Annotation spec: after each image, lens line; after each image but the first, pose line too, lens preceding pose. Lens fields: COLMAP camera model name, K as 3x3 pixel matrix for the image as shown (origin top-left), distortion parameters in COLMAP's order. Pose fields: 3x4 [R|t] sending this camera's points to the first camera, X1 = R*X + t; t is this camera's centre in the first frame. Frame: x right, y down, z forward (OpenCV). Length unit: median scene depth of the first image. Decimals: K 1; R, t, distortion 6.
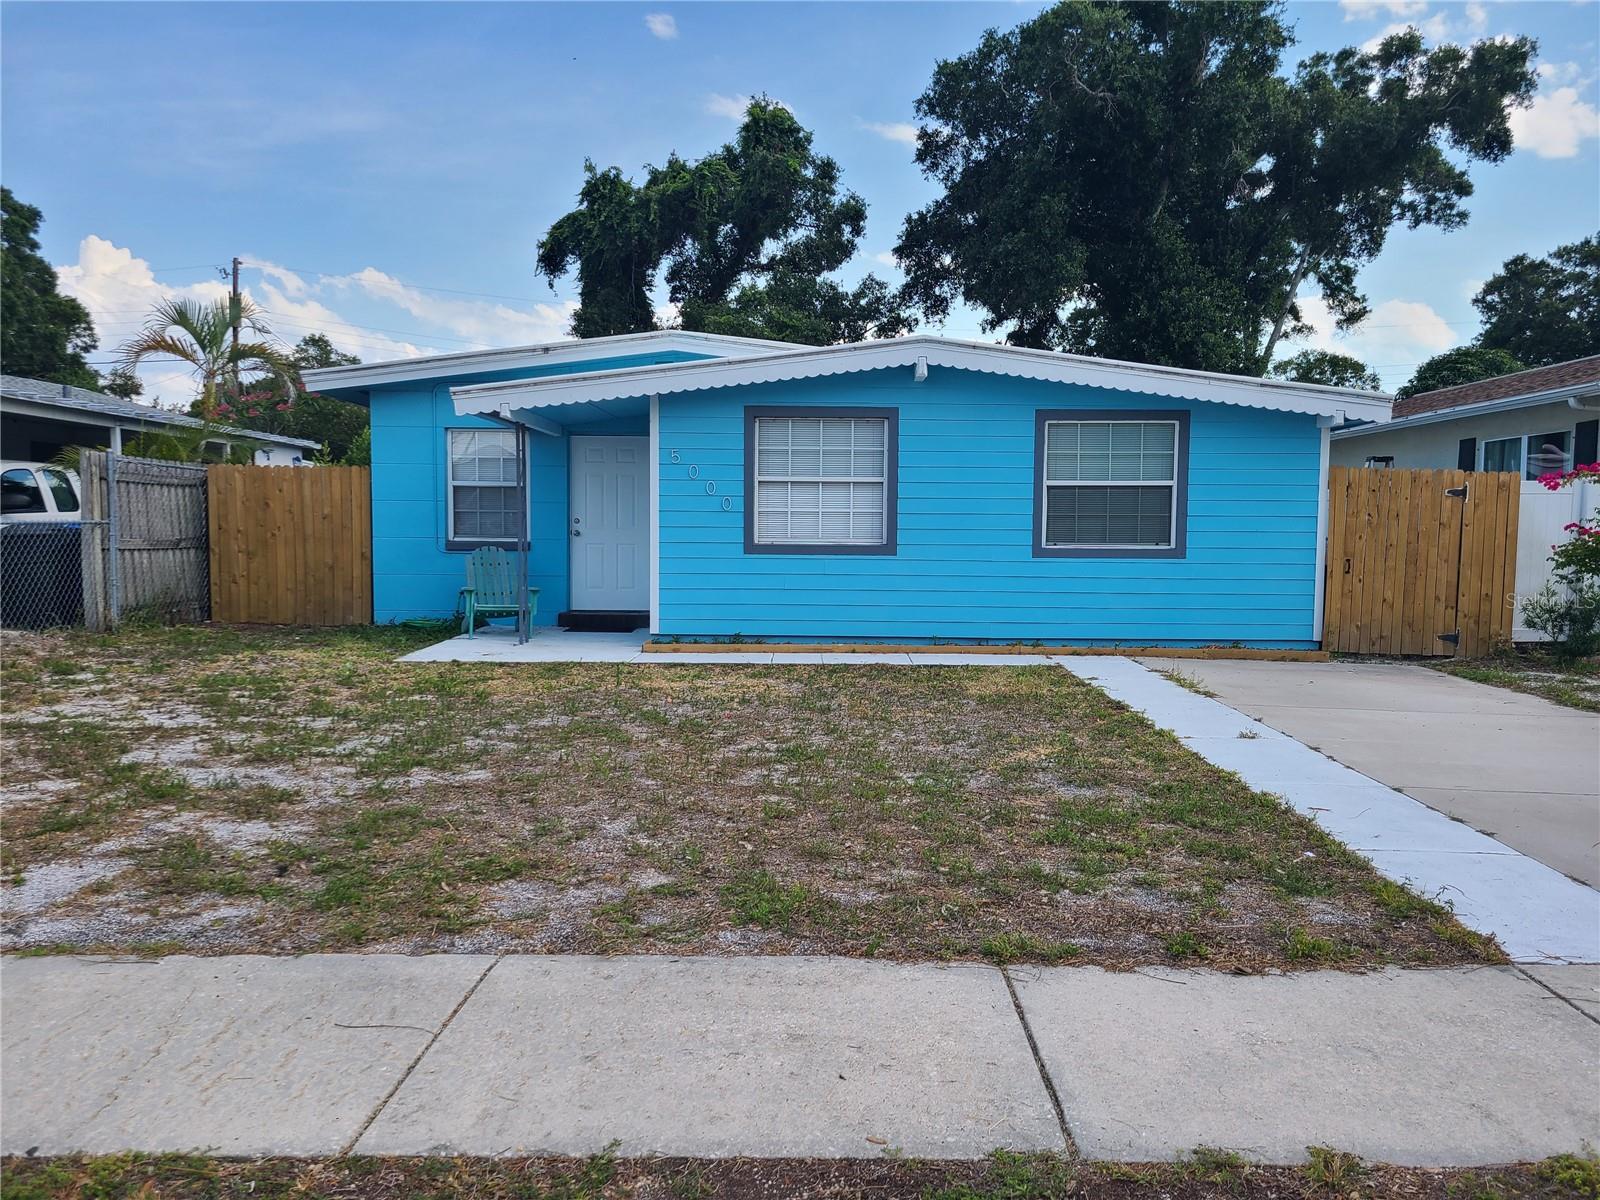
lens RADIAL K [[1212.9, 0, 799.6], [0, 1212.9, 569.6], [0, 0, 1]] dist [0.226106, -0.290220]
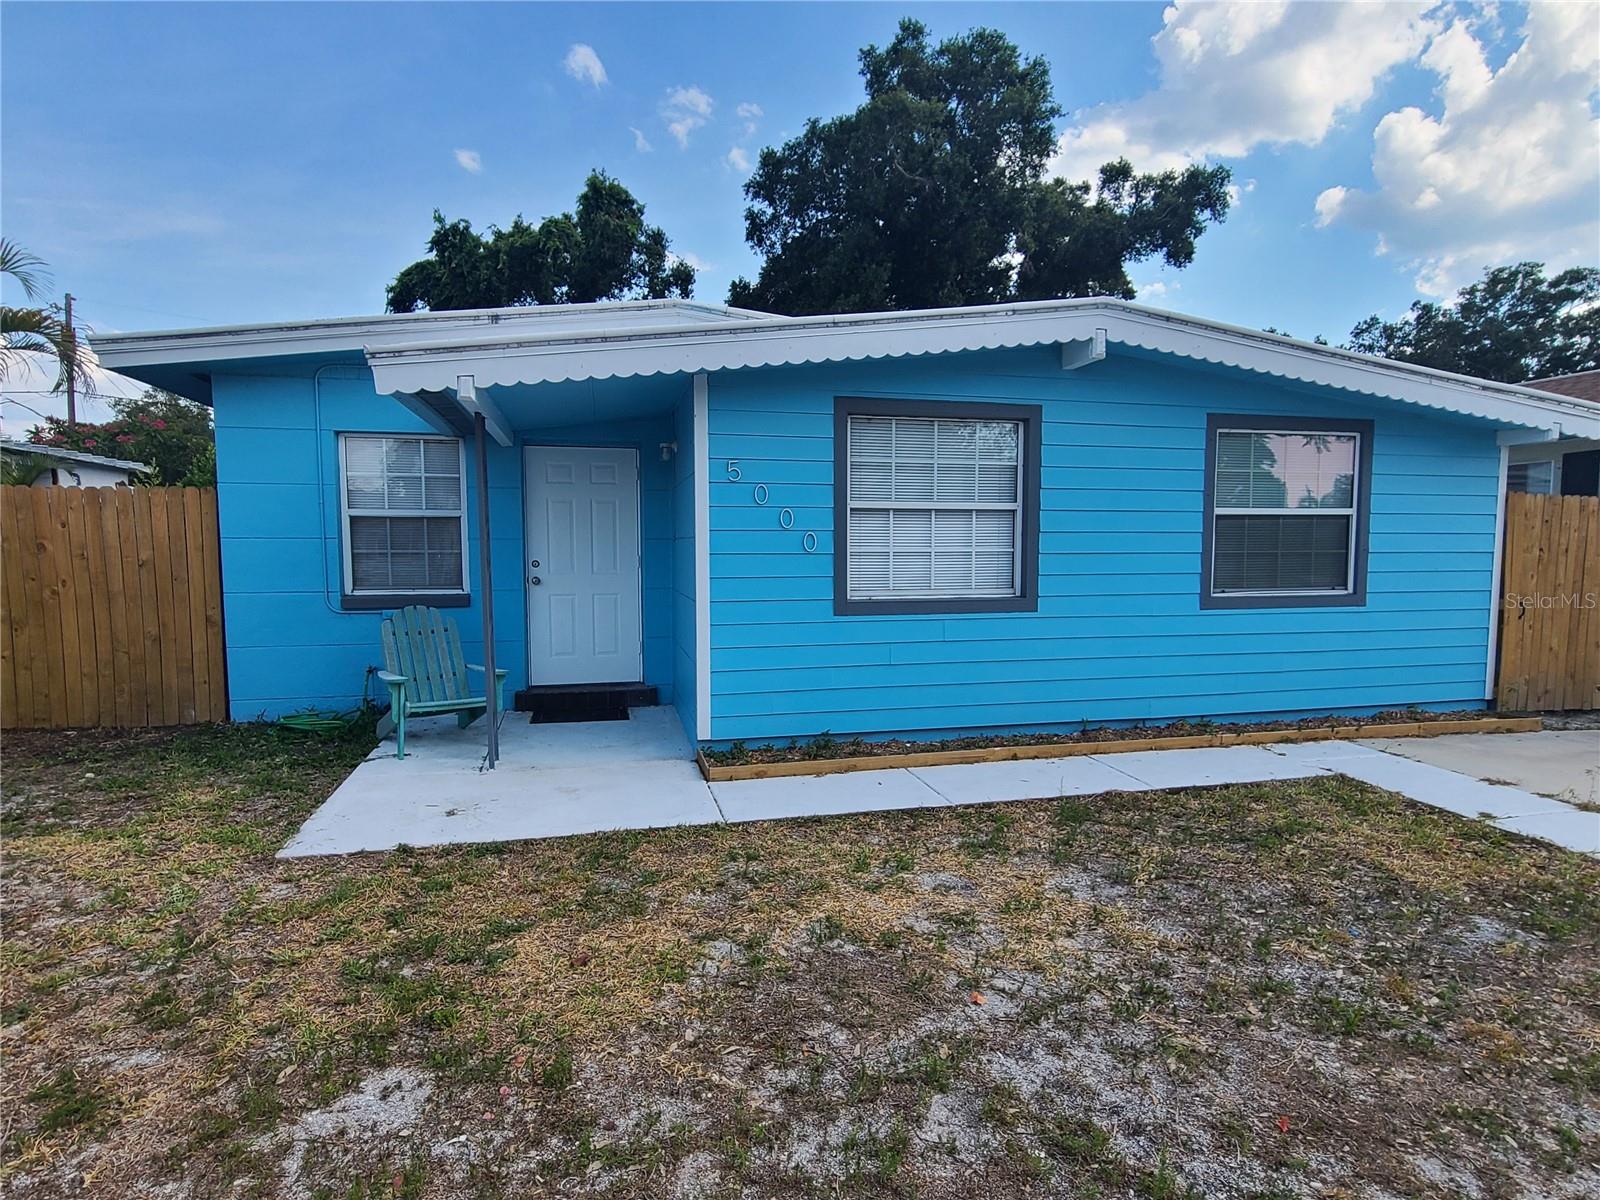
lens RADIAL K [[875.7, 0, 800.0], [0, 875.7, 600.0], [0, 0, 1]] dist [0.026831, -0.002158]
pose [[0.970012, -0.024755, 0.241791, -0.156025], [0.017341, 0.999313, 0.032741, -0.032610], [-0.242436, -0.027566, 0.969776, 0.455431]]
